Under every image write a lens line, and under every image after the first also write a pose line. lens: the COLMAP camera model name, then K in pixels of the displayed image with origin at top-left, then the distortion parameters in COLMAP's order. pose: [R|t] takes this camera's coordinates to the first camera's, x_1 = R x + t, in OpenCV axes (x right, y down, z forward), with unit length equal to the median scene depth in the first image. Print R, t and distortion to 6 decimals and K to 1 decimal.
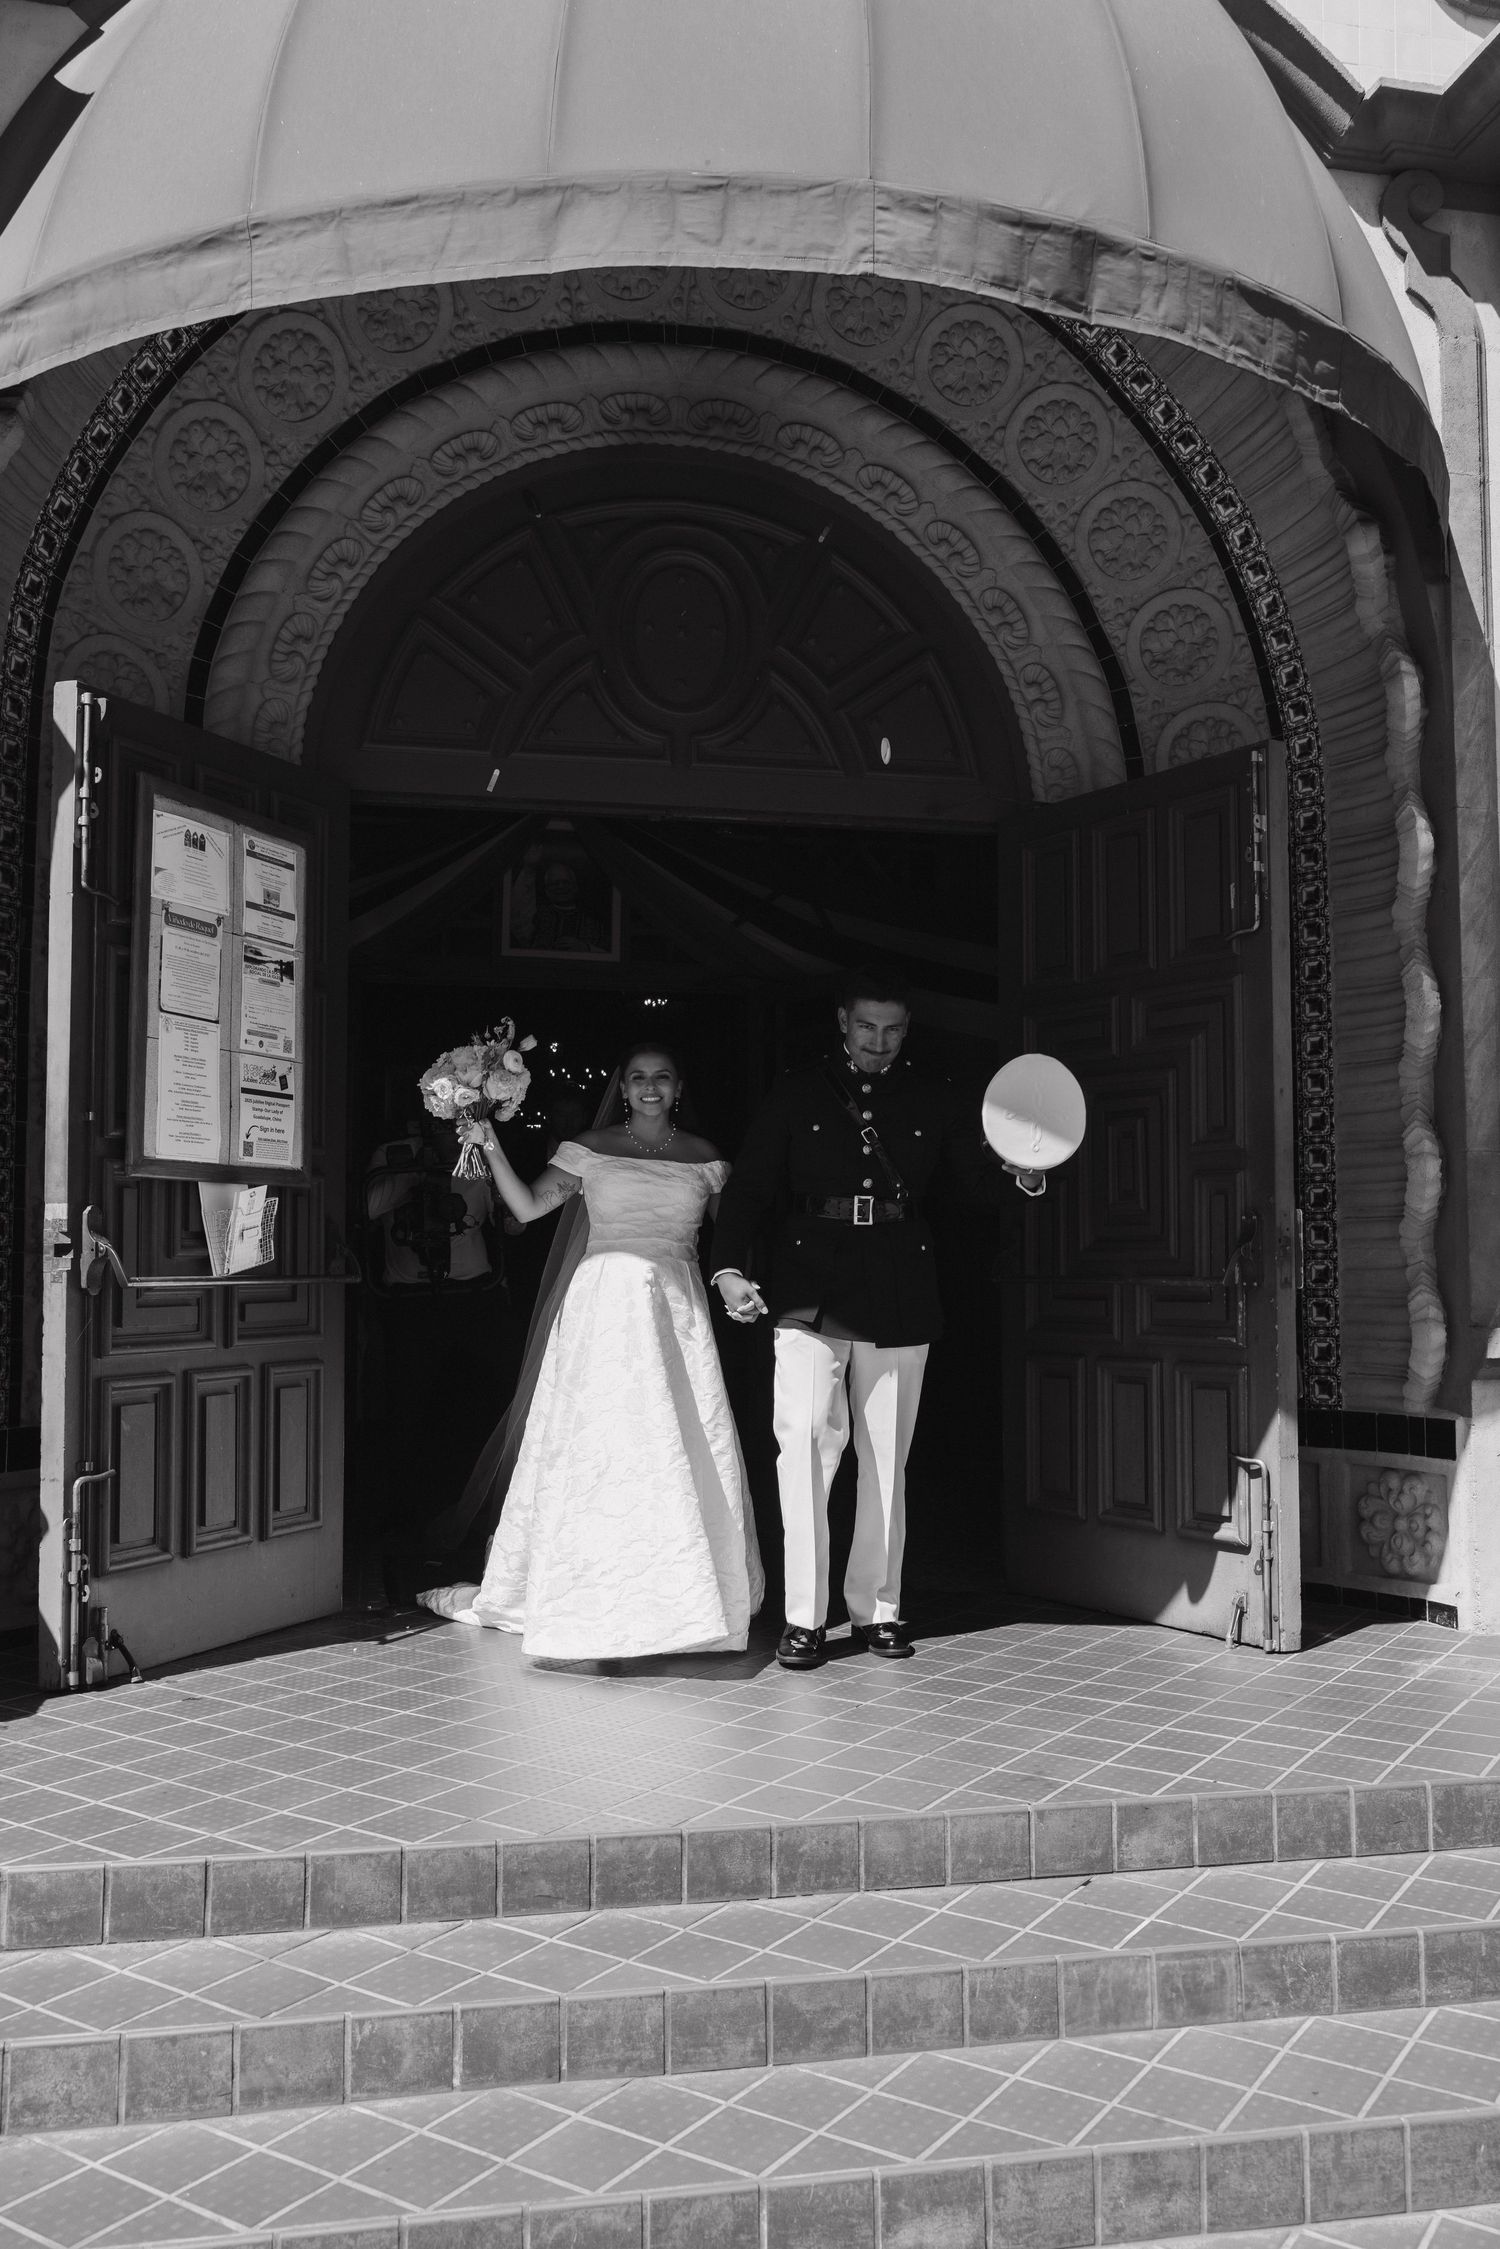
lens RADIAL K [[1829.7, 0, 750.0], [0, 1829.7, 1124.5], [0, 0, 1]] dist [-0.000484, 0.008613]
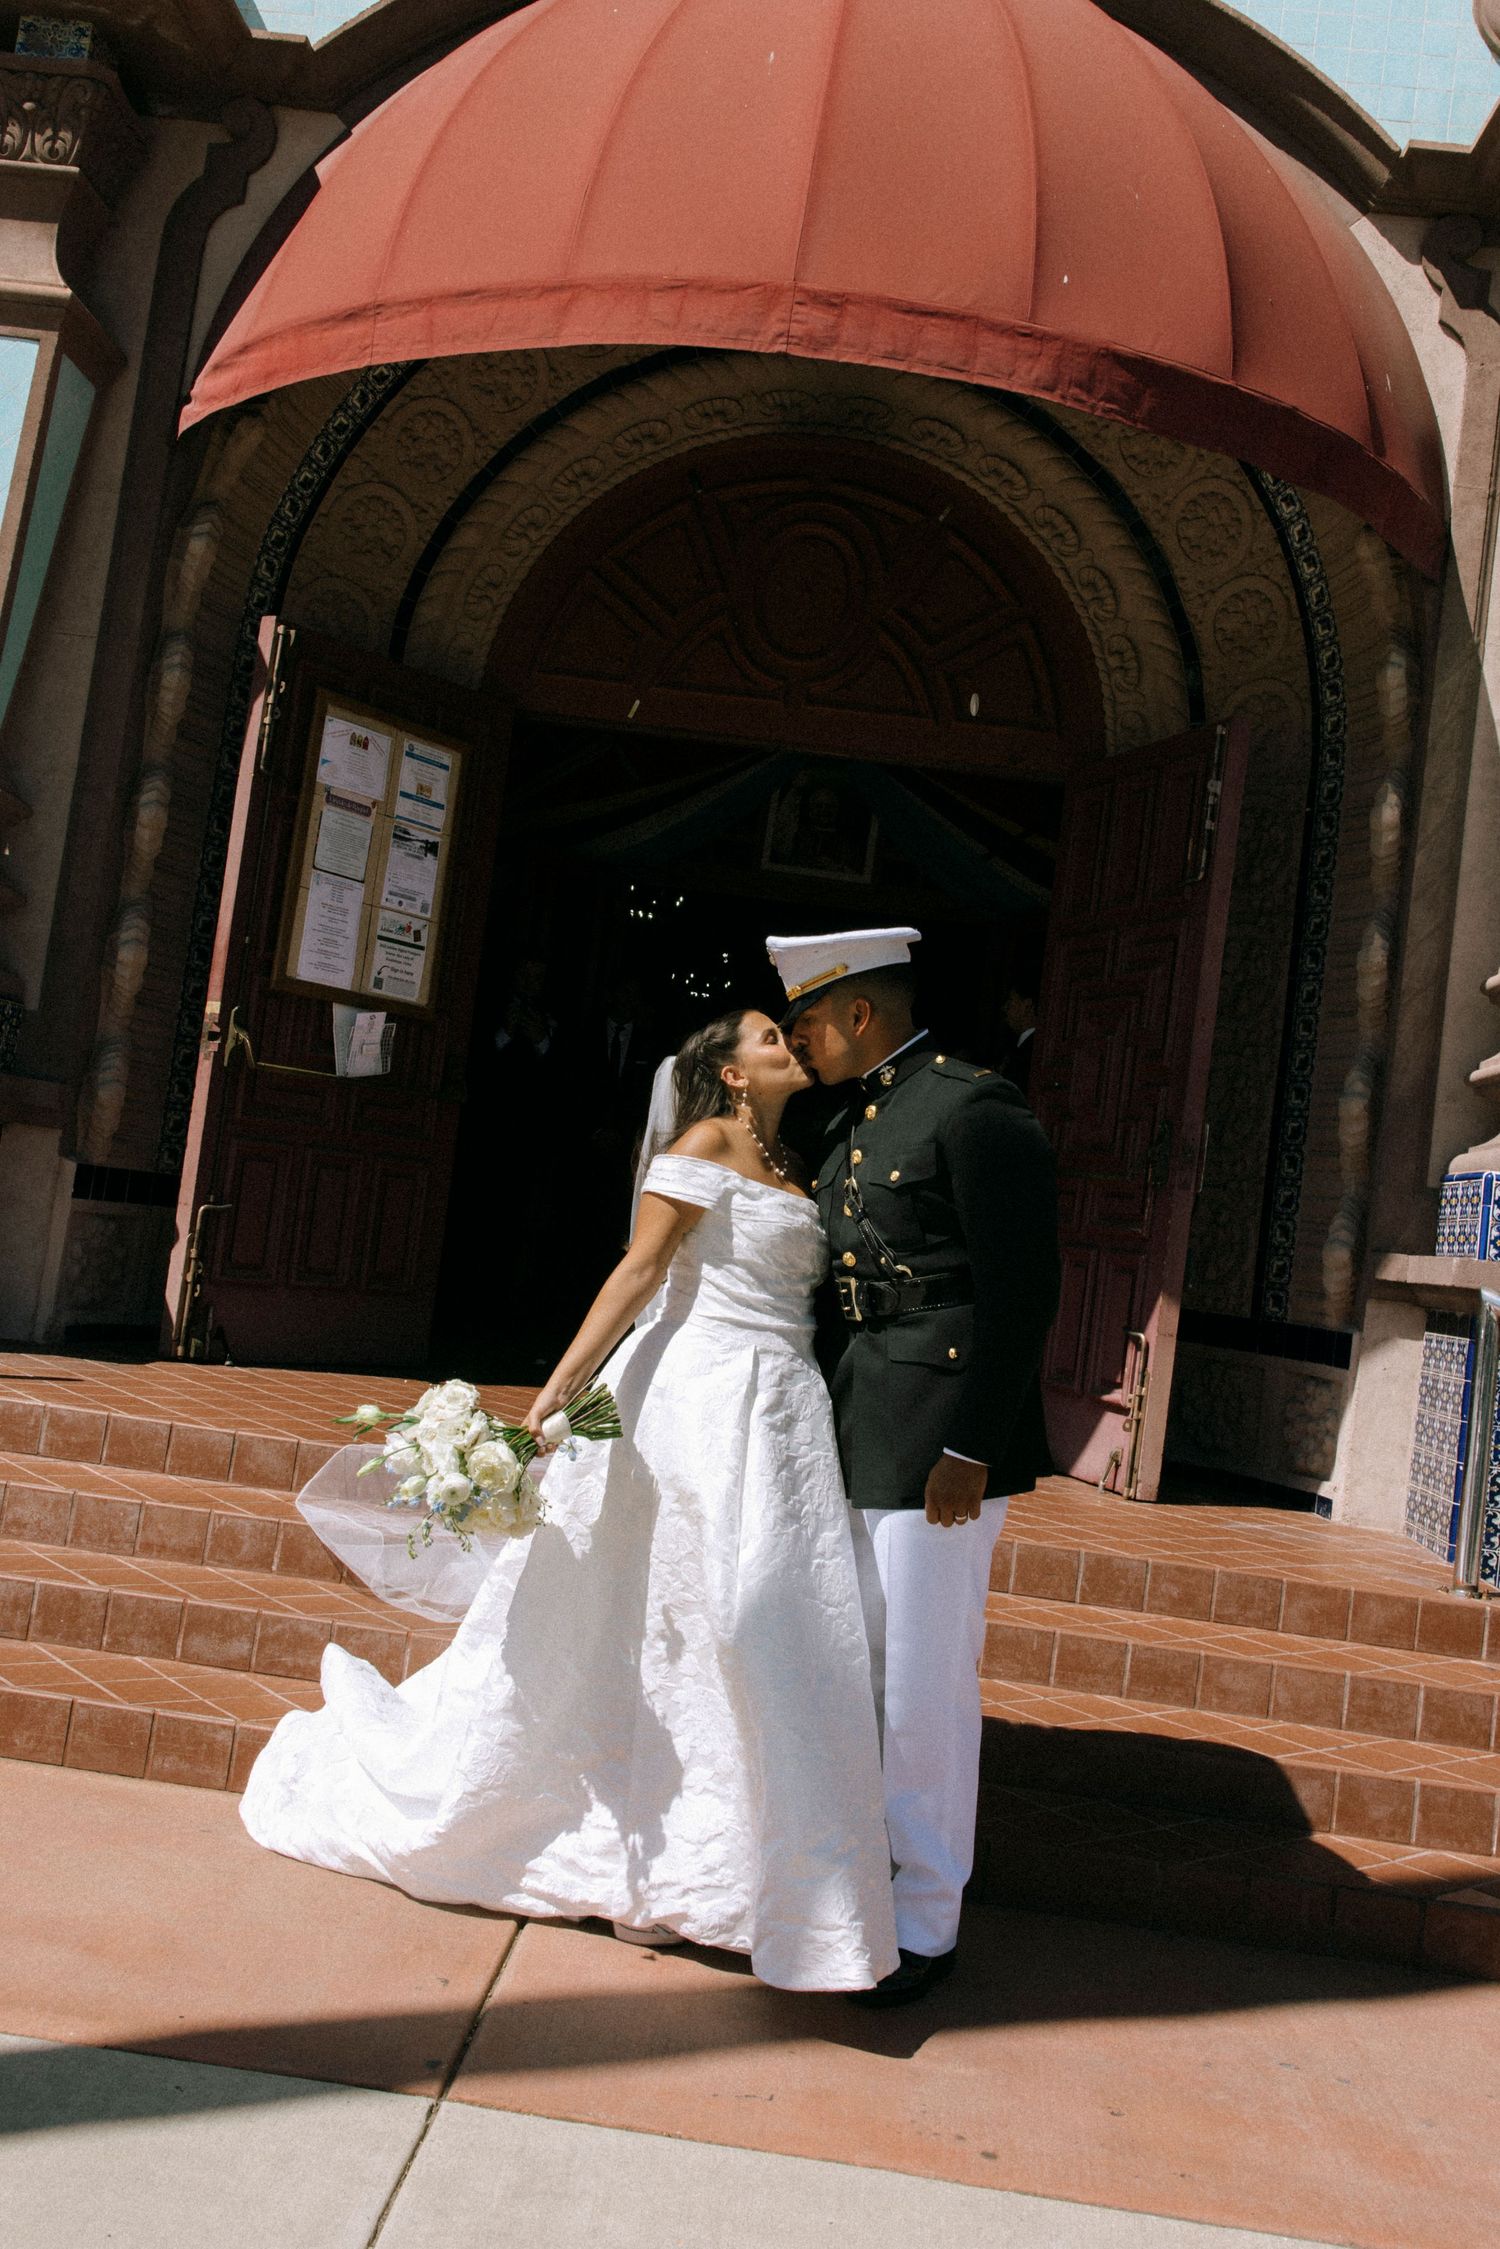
lens RADIAL K [[2063.4, 0, 762.8], [0, 2063.4, 1037.4], [0, 0, 1]] dist [0.019184, -0.012180]
pose [[0.960146, 0.103414, -0.259664, 0.356635], [-0.110066, 0.993862, -0.011169, 0.036934], [0.256916, 0.039304, 0.965634, -0.318499]]
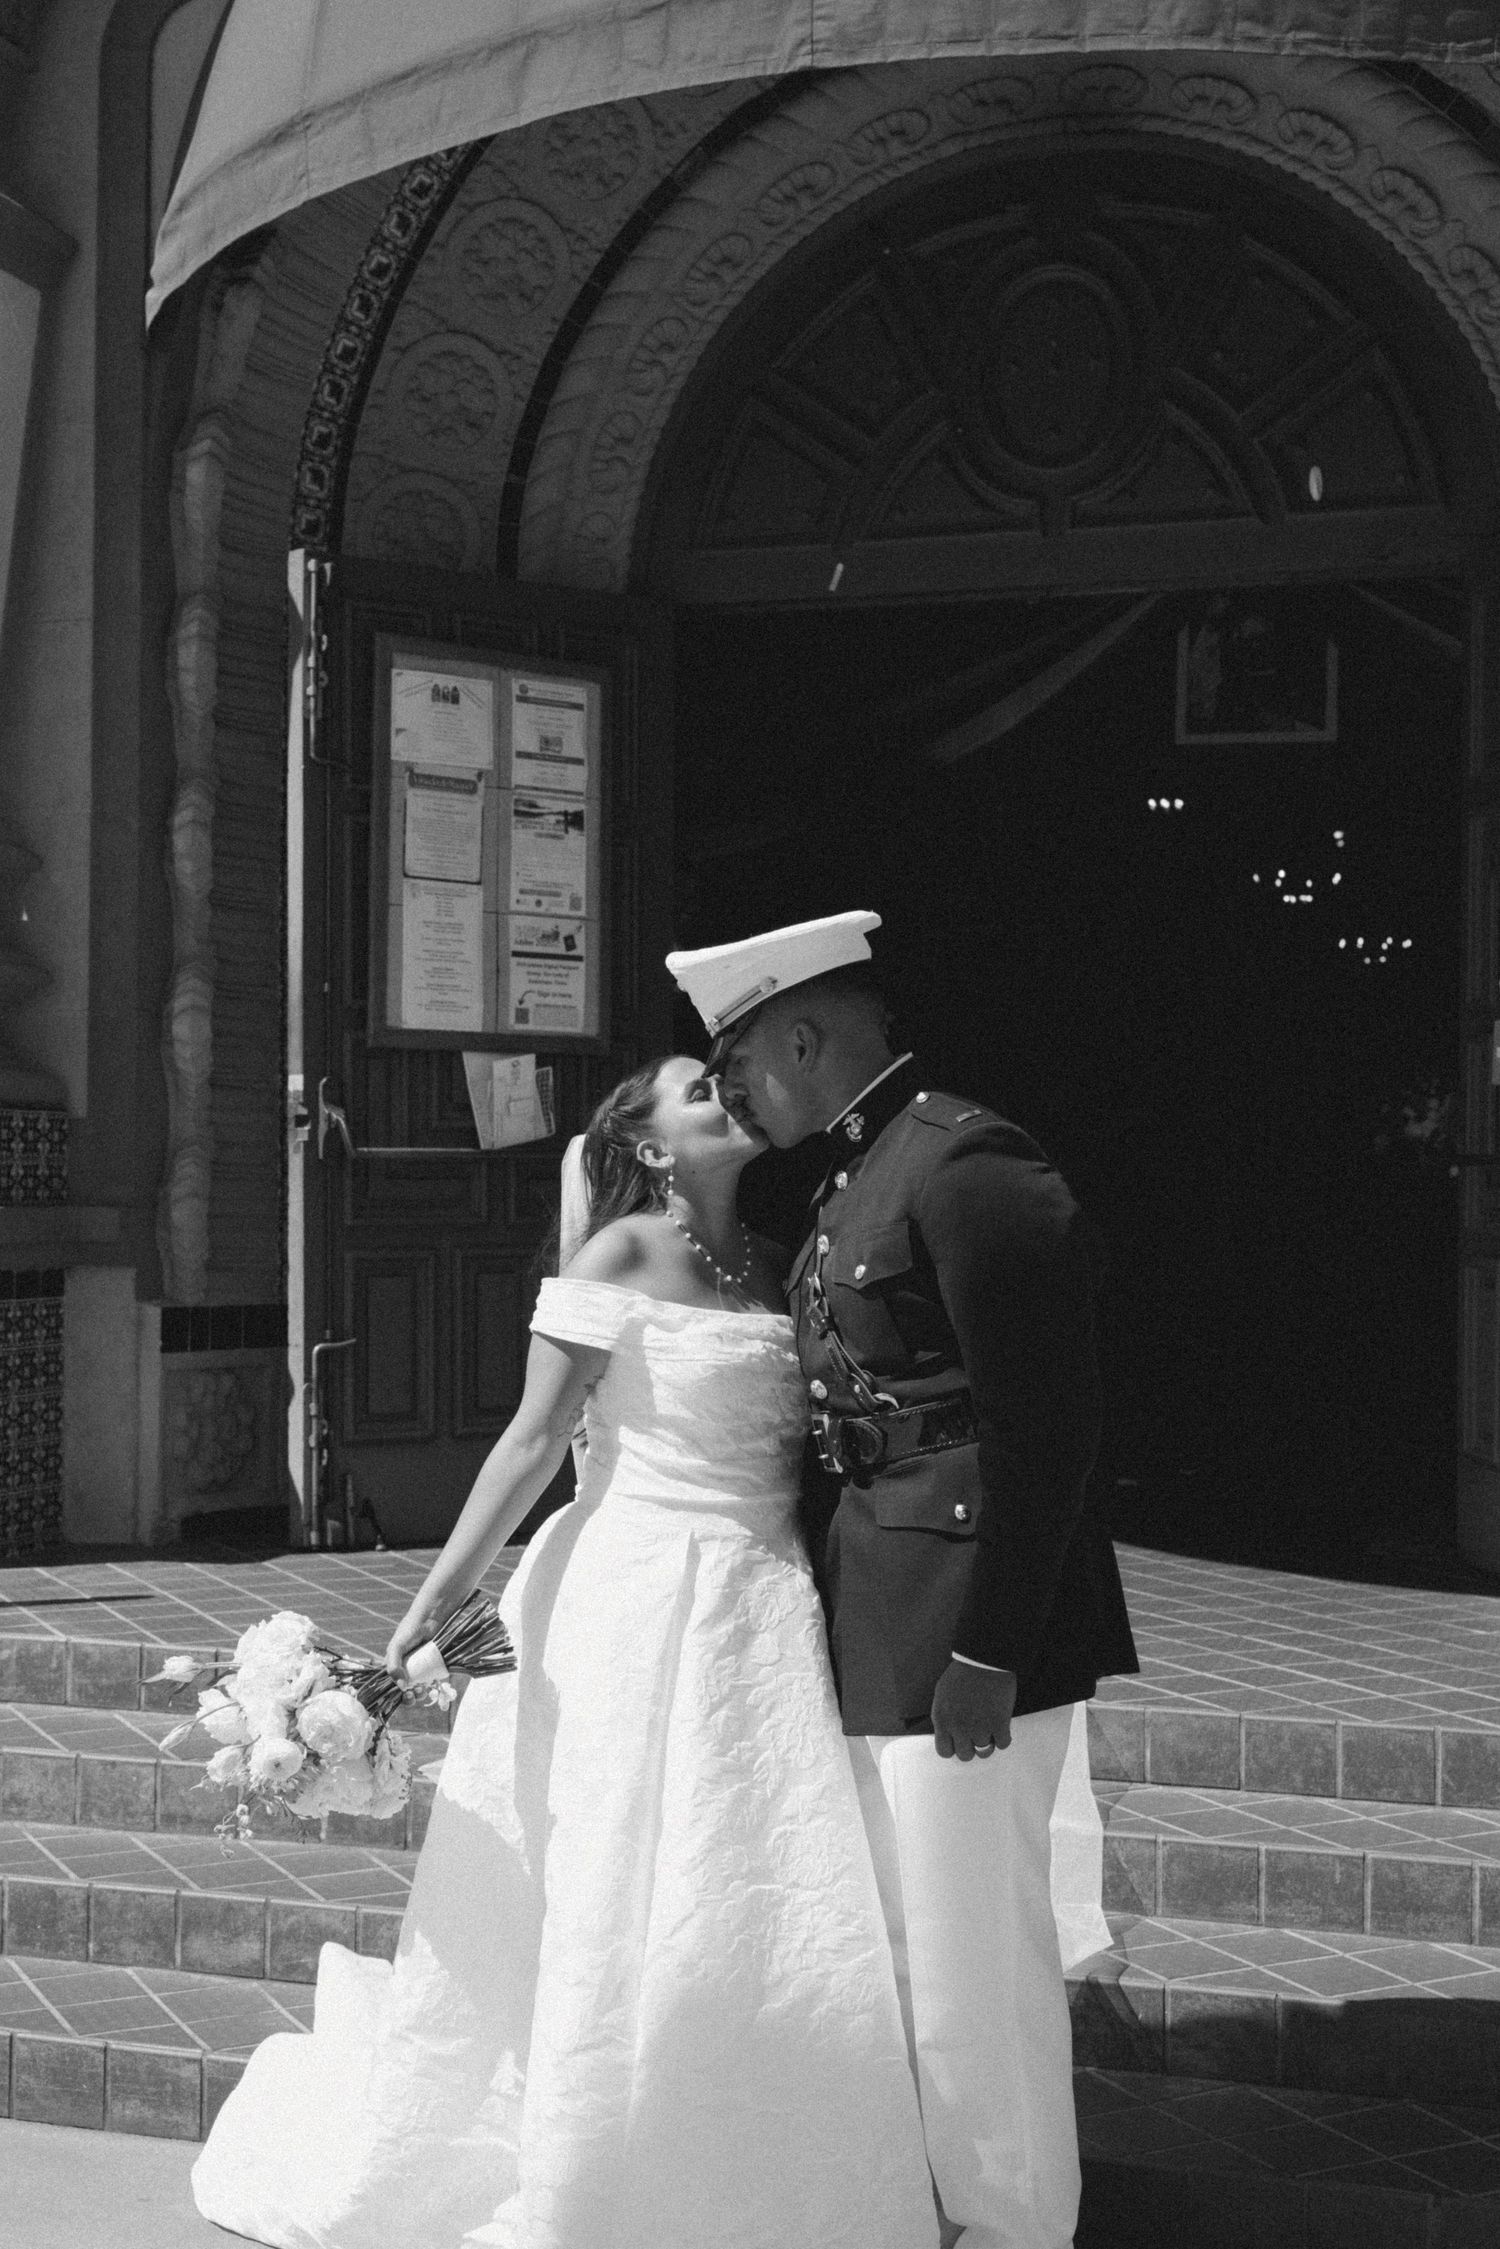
lens RADIAL K [[2899.9, 0, 750.0], [0, 2899.9, 1124.5], [0, 0, 1]] dist [0.008404, 0.043047]
pose [[0.870415, -0.002409, -0.492313, 0.553189], [0.030297, 0.998355, 0.048679, 0.000056], [0.491386, -0.057286, 0.869056, -0.239311]]
